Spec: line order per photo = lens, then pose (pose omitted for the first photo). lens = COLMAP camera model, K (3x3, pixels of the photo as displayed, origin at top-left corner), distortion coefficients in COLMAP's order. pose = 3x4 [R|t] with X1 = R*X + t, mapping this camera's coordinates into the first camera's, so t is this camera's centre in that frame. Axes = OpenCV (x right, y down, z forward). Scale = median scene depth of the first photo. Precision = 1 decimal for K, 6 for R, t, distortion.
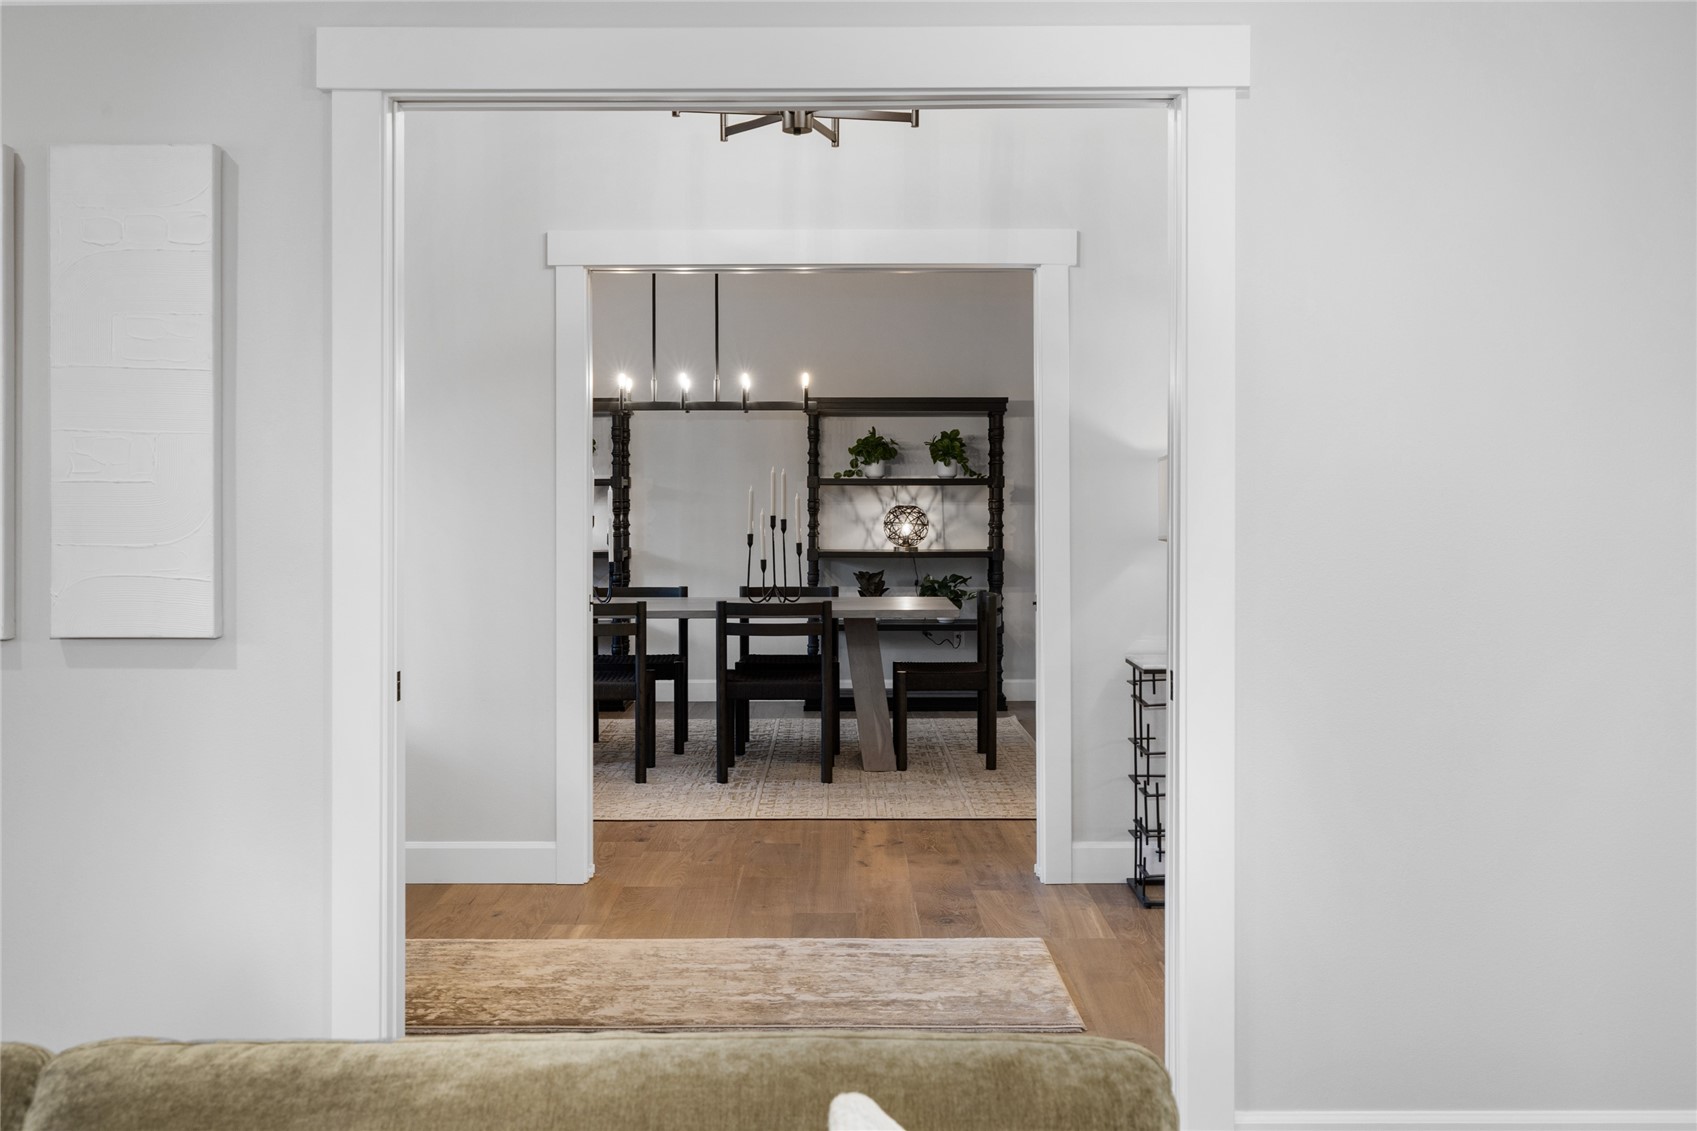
lens RADIAL K [[1609.5, 0, 844.6], [0, 1609.5, 490.9], [0, 0, 1]] dist [-0.009440, -0.009724]
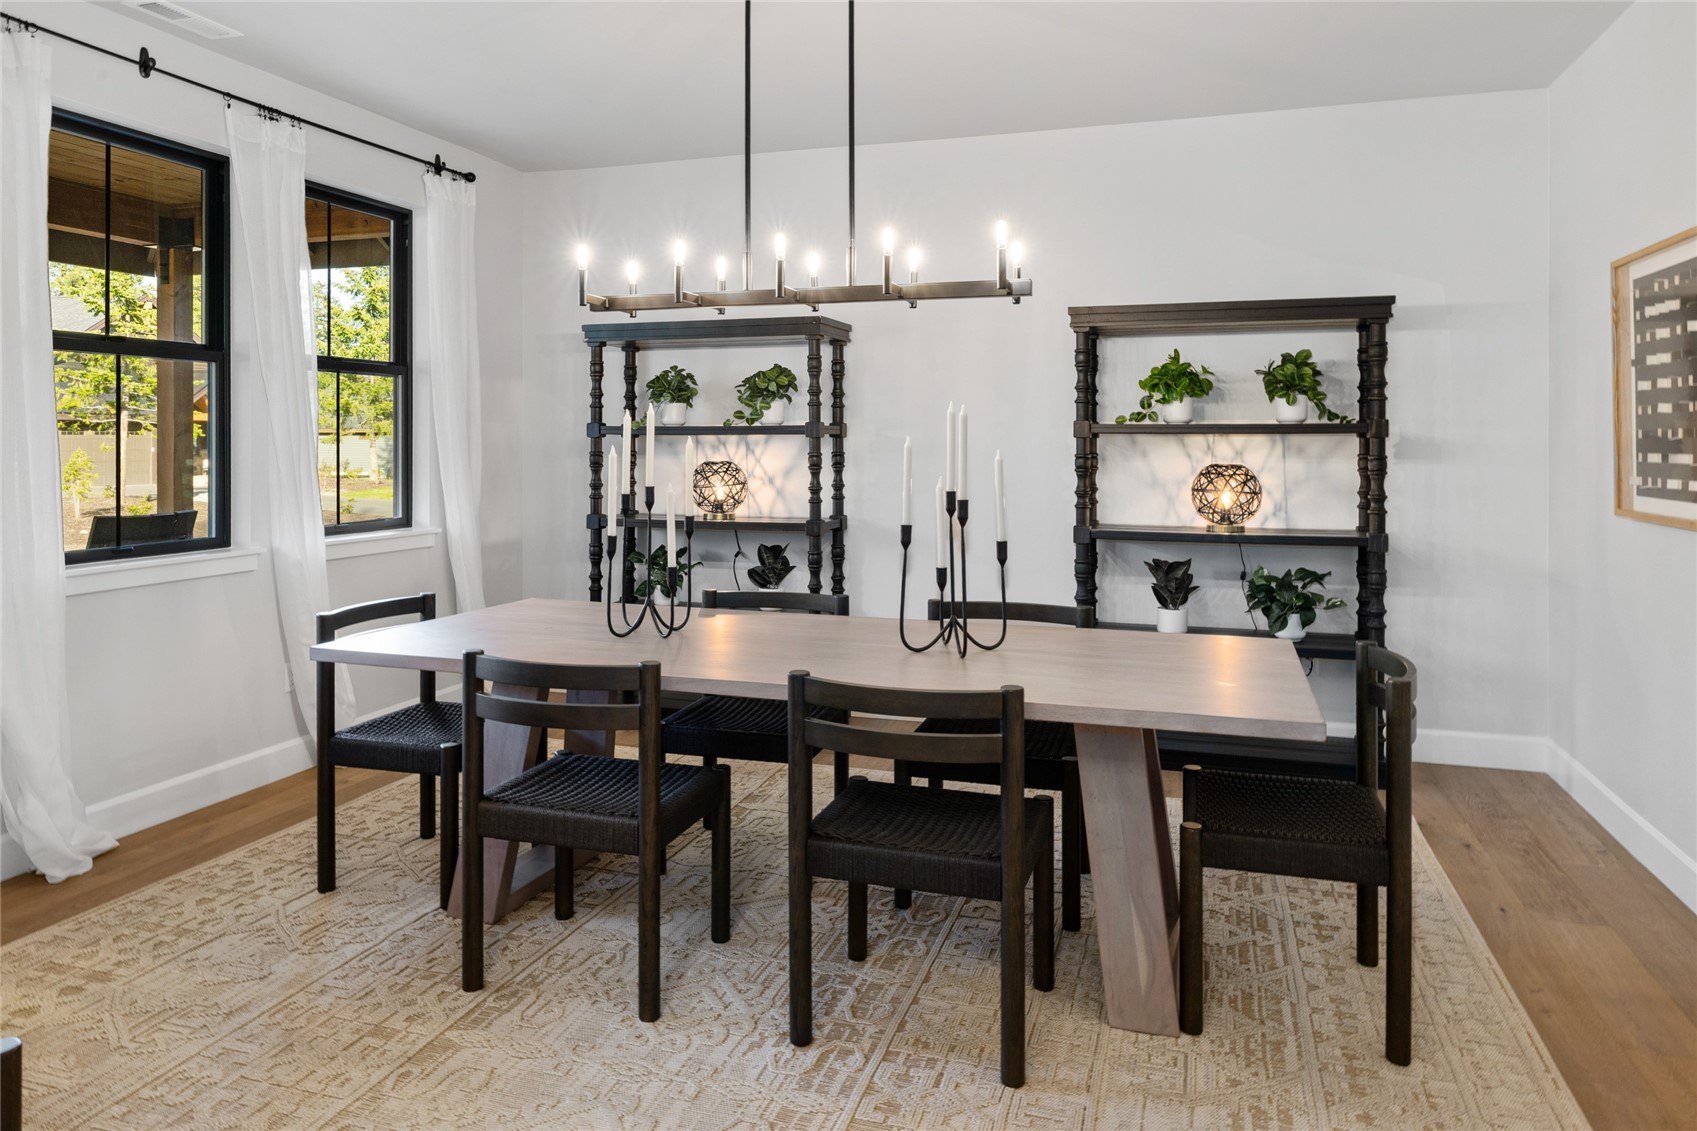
lens RADIAL K [[1108.7, 0, 845.1], [0, 1108.7, 433.6], [0, 0, 1]] dist [0.000762, 0.001908]
pose [[0.950407, 0.000532, -0.311008, 0.030946], [-0.000664, 1.000000, -0.000318, -0.003458], [0.311008, 0.000509, 0.950407, 0.506454]]
